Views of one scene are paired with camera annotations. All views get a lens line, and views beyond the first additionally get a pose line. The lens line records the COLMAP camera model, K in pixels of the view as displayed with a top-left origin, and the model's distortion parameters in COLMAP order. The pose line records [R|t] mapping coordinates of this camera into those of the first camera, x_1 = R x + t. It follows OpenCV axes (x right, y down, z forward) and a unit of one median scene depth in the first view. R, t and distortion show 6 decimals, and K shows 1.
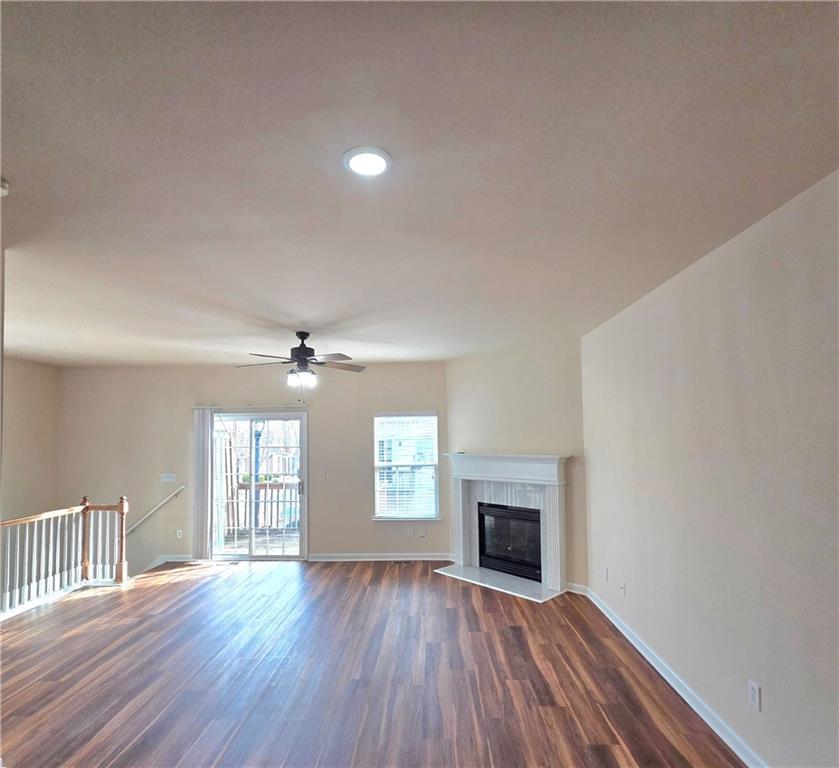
lens RADIAL K [[458.9, 0, 420.8], [0, 458.9, 420.0], [0, 0, 1]] dist [0.006443, -0.002548]
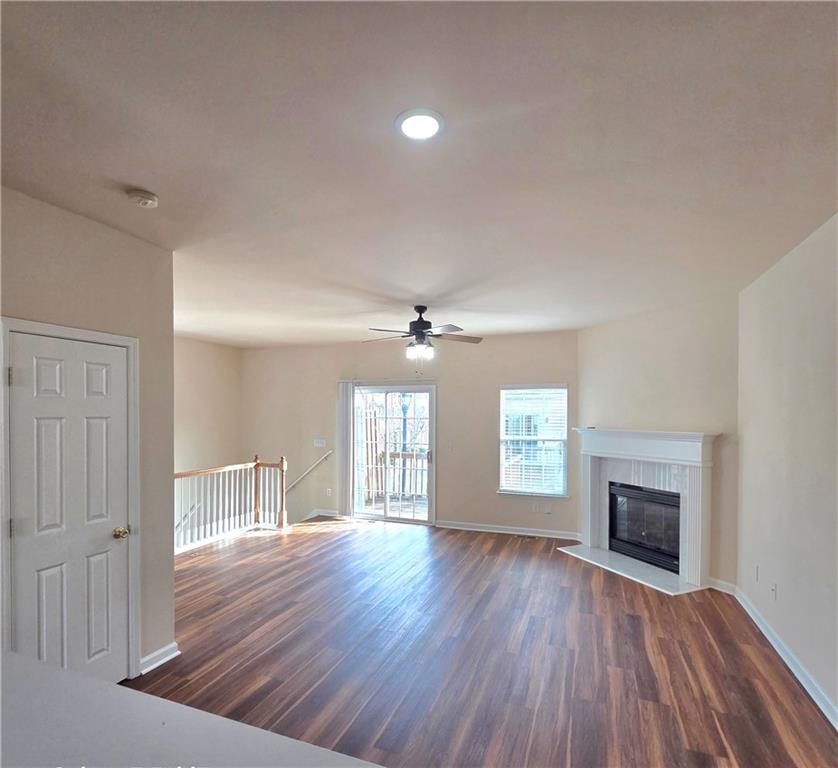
lens RADIAL K [[458.3, 0, 420.3], [0, 458.3, 420.0], [0, 0, 1]] dist [0.006443, -0.002548]
pose [[0.944691, 0.021164, -0.327278, 0.079399], [-0.004673, 0.998683, 0.051093, 0.011848], [0.327928, -0.046738, 0.943546, 0.008386]]
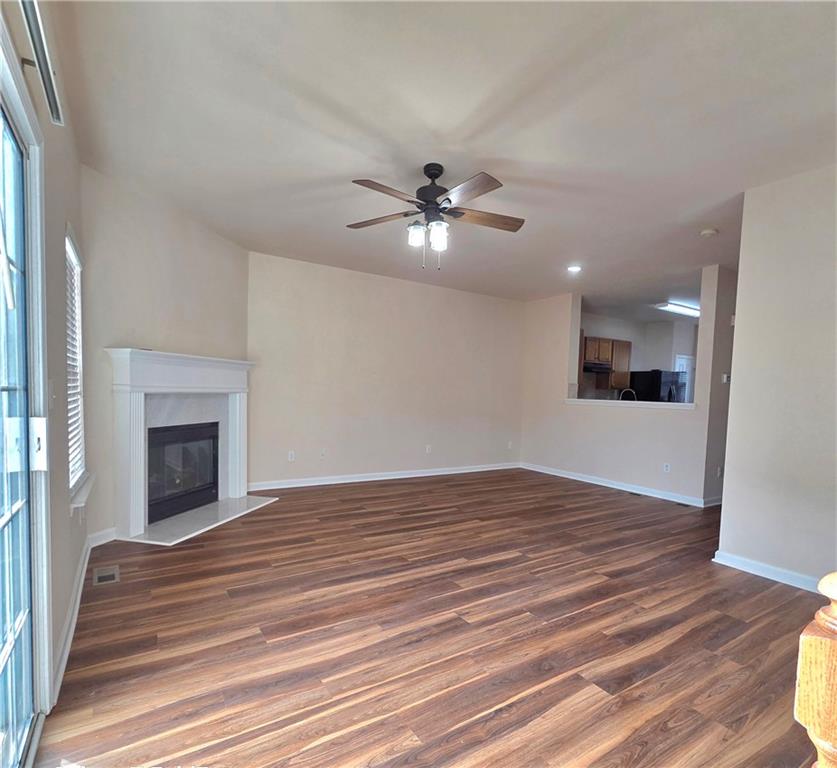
lens RADIAL K [[457.8, 0, 419.8], [0, 457.8, 420.0], [0, 0, 1]] dist [0.006443, -0.002548]
pose [[-0.563812, -0.054793, 0.824083, -0.761433], [-0.049746, 0.998238, 0.032338, 0.153396], [-0.824403, -0.022763, -0.565545, 1.275954]]
